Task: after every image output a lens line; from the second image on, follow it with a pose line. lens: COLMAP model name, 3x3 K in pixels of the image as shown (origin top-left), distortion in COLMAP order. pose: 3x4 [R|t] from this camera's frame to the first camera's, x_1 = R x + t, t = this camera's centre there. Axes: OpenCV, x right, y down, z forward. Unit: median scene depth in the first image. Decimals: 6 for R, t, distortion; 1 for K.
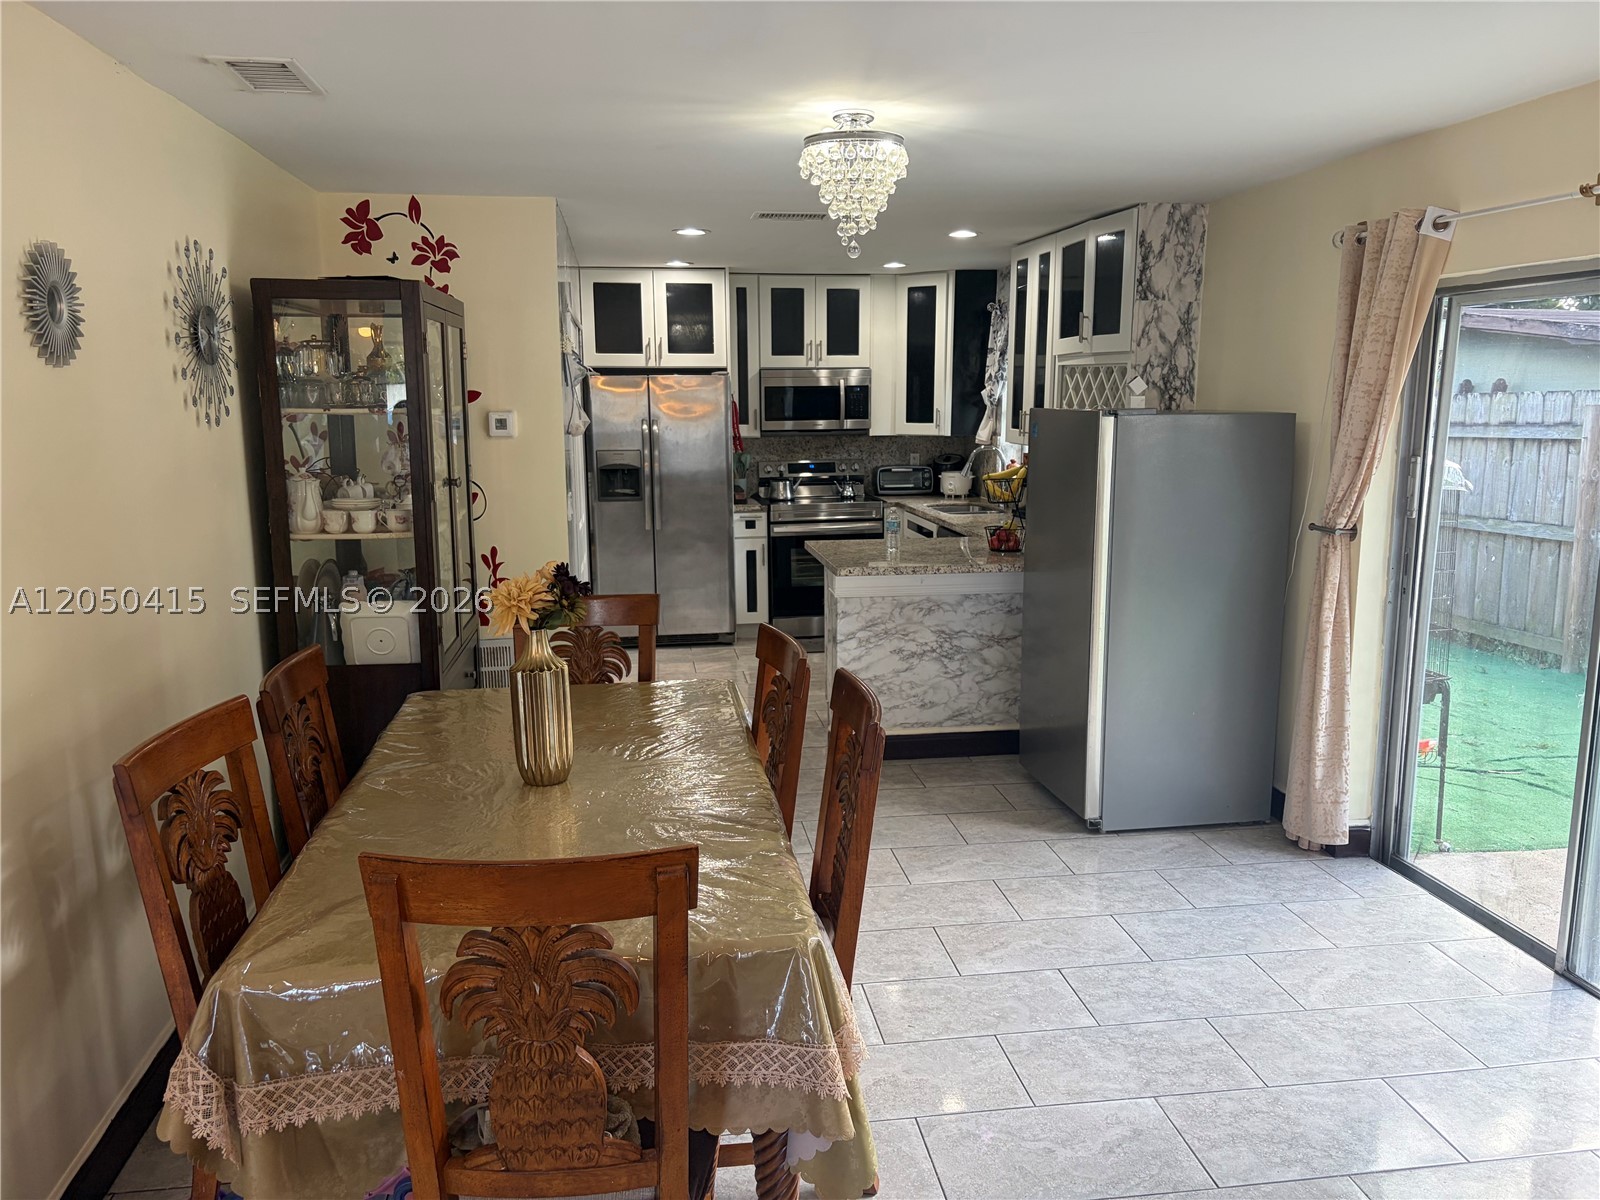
lens RADIAL K [[1206.1, 0, 828.1], [0, 1206.1, 612.5], [0, 0, 1]] dist [0.044824, -0.035648]
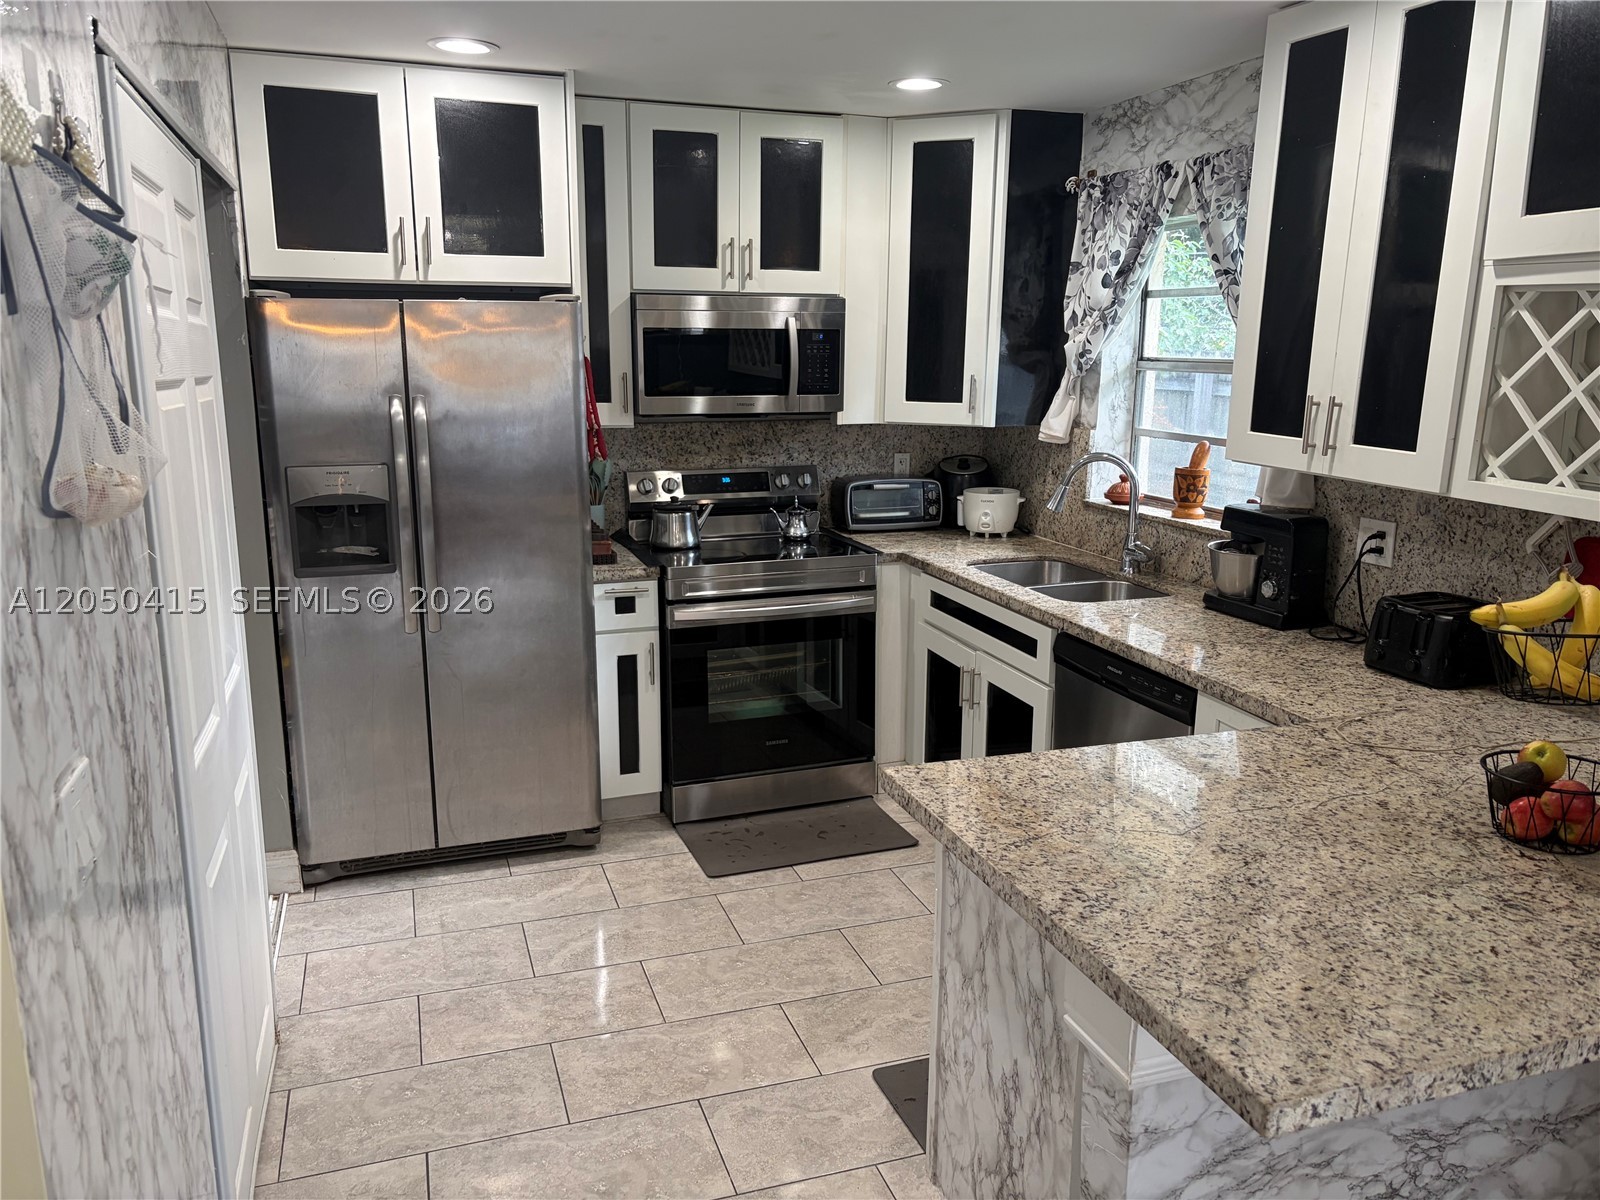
lens RADIAL K [[1206.1, 0, 817.5], [0, 1206.1, 597.4], [0, 0, 1]] dist [0.044824, -0.035648]
pose [[0.980966, -0.025278, 0.192529, -0.083051], [0.018952, 0.999221, 0.034628, -0.092532], [-0.193255, -0.030320, 0.980680, 0.496629]]
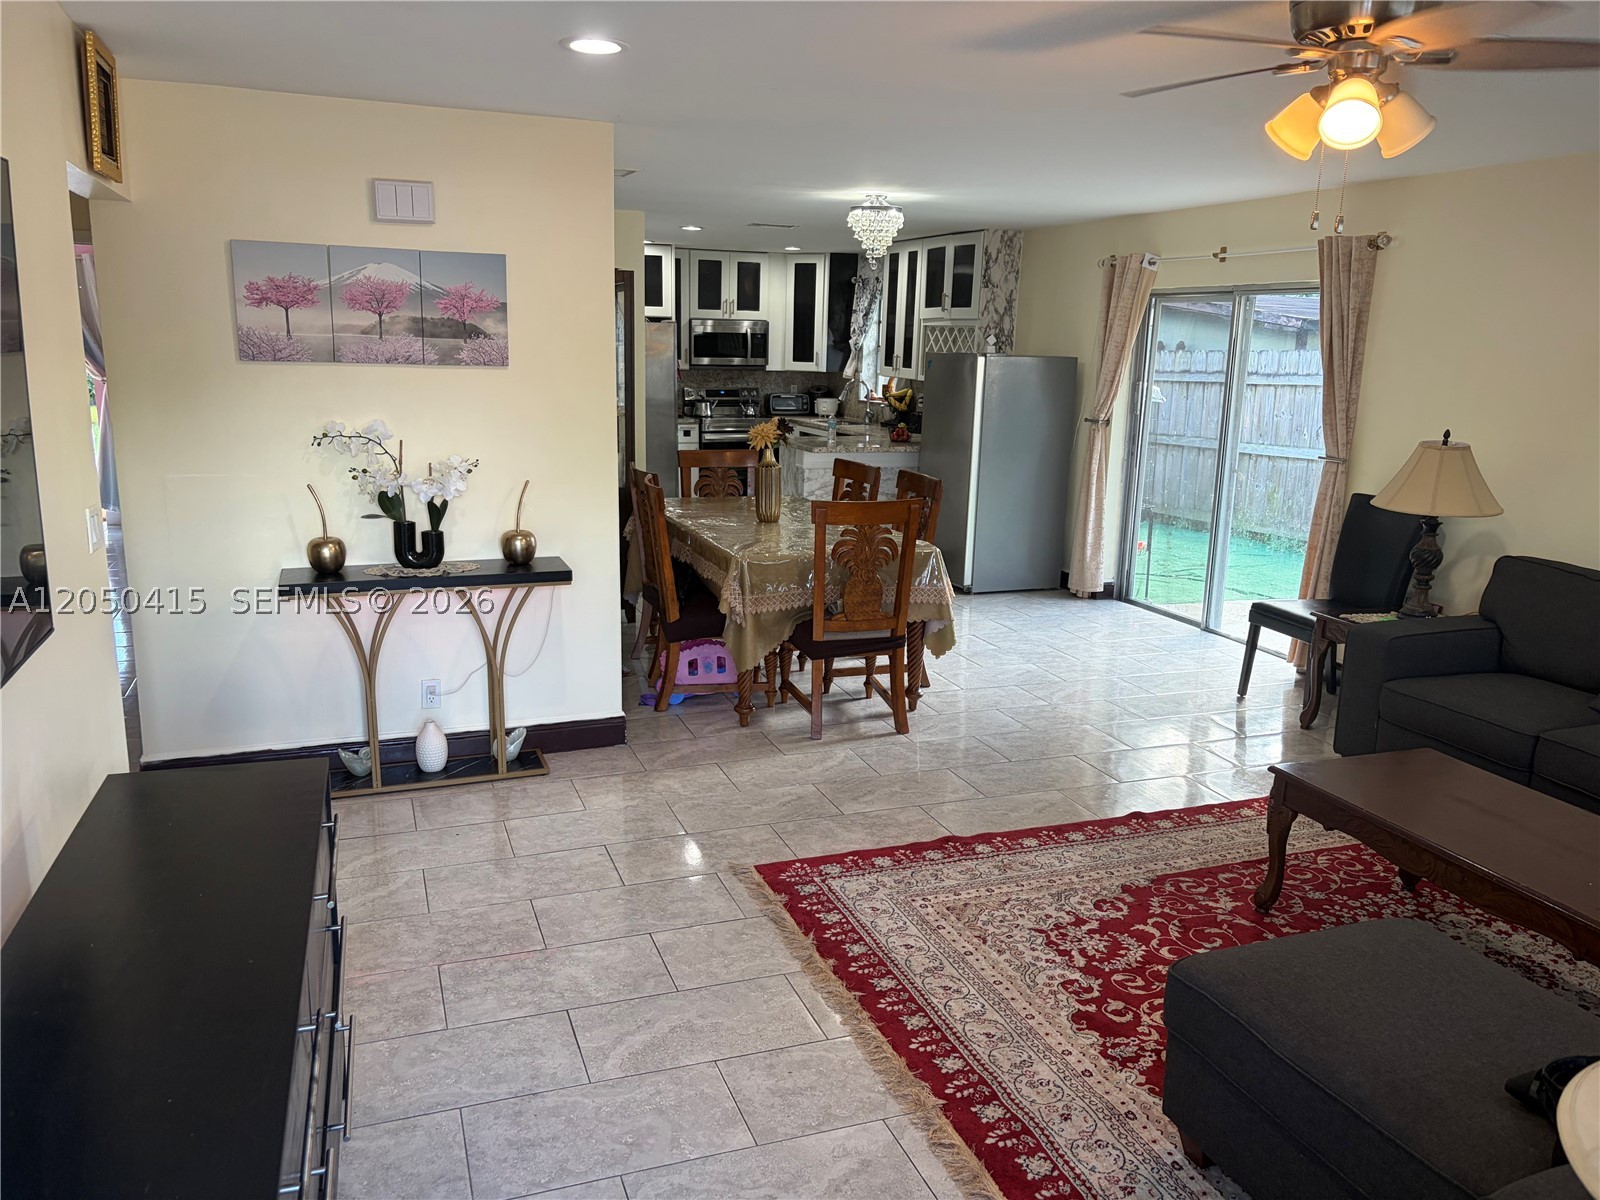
lens RADIAL K [[1206.1, 0, 799.0], [0, 1206.1, 634.7], [0, 0, 1]] dist [0.044824, -0.035648]
pose [[0.980243, -0.020219, 0.196762, -0.217613], [0.008493, 0.998147, 0.060258, 0.076684], [-0.197616, -0.057397, 0.978598, -0.401038]]
